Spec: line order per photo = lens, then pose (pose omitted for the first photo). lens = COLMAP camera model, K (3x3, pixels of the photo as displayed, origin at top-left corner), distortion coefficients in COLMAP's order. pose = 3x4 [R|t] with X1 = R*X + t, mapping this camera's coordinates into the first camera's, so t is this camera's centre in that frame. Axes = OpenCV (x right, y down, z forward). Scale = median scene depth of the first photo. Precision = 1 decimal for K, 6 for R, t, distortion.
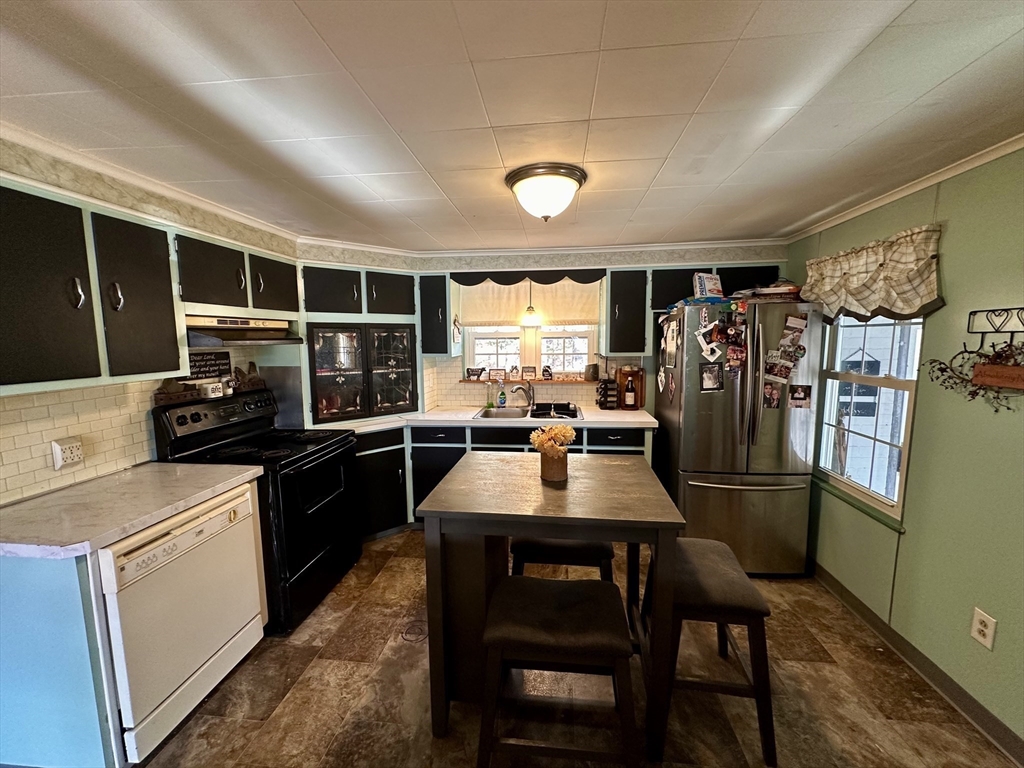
lens RADIAL K [[407.5, 0, 512.0], [0, 407.5, 384.0], [0, 0, 1]] dist [-0.000864, 0.000221]
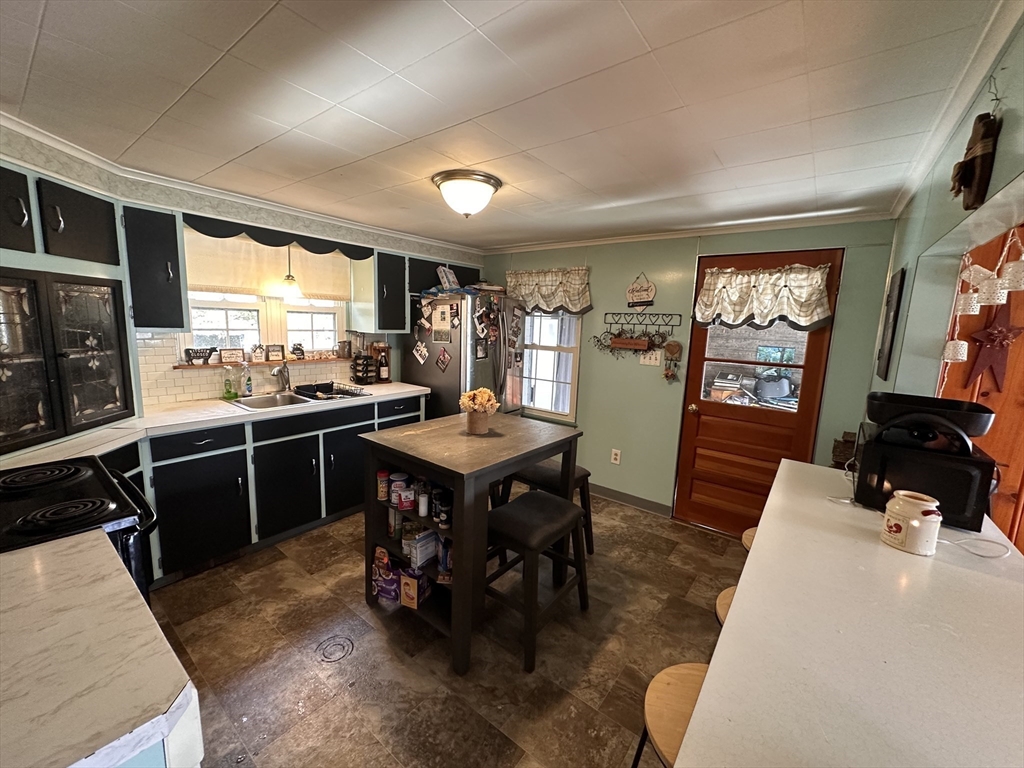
lens RADIAL K [[411.9, 0, 512.0], [0, 411.9, 384.0], [0, 0, 1]] dist [-0.002551, 0.000569]
pose [[0.522056, -0.098345, 0.847222, -0.557336], [0.053285, 0.995150, 0.082683, -0.007878], [-0.851245, 0.001979, 0.524764, 0.164443]]
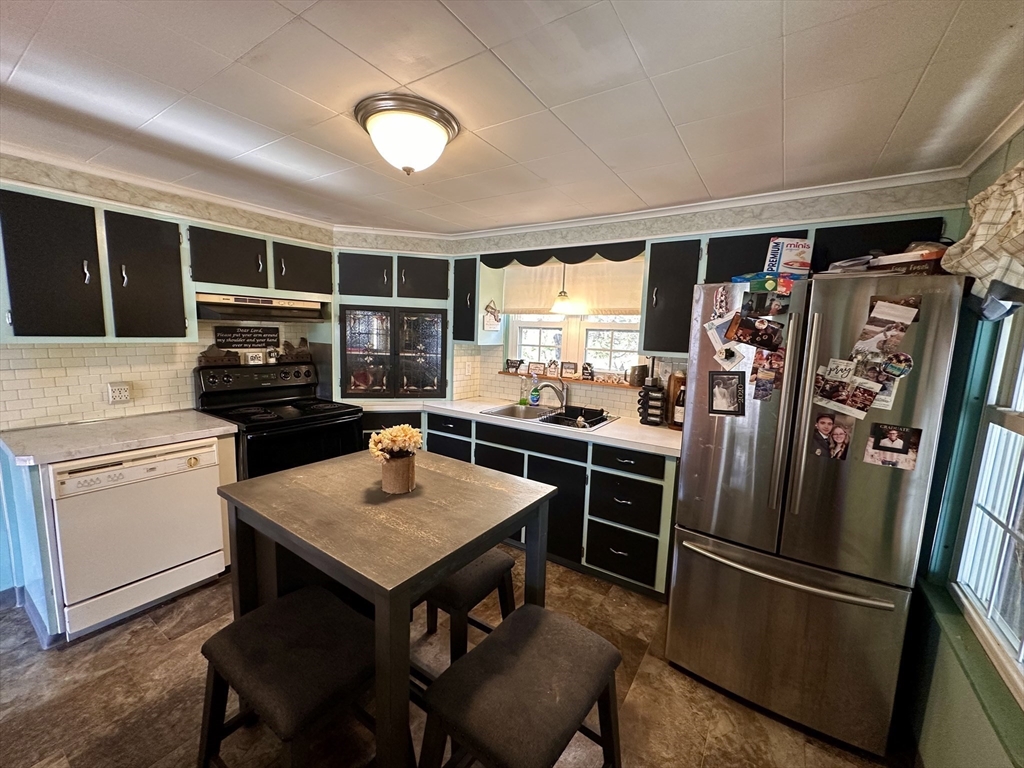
lens RADIAL K [[406.2, 0, 512.0], [0, 406.2, 384.0], [0, 0, 1]] dist [-0.001272, 0.000205]
pose [[0.888441, 0.100517, -0.447850, 0.413160], [-0.095230, 0.994862, 0.034374, -0.019452], [0.449004, 0.012110, 0.893448, 0.231940]]
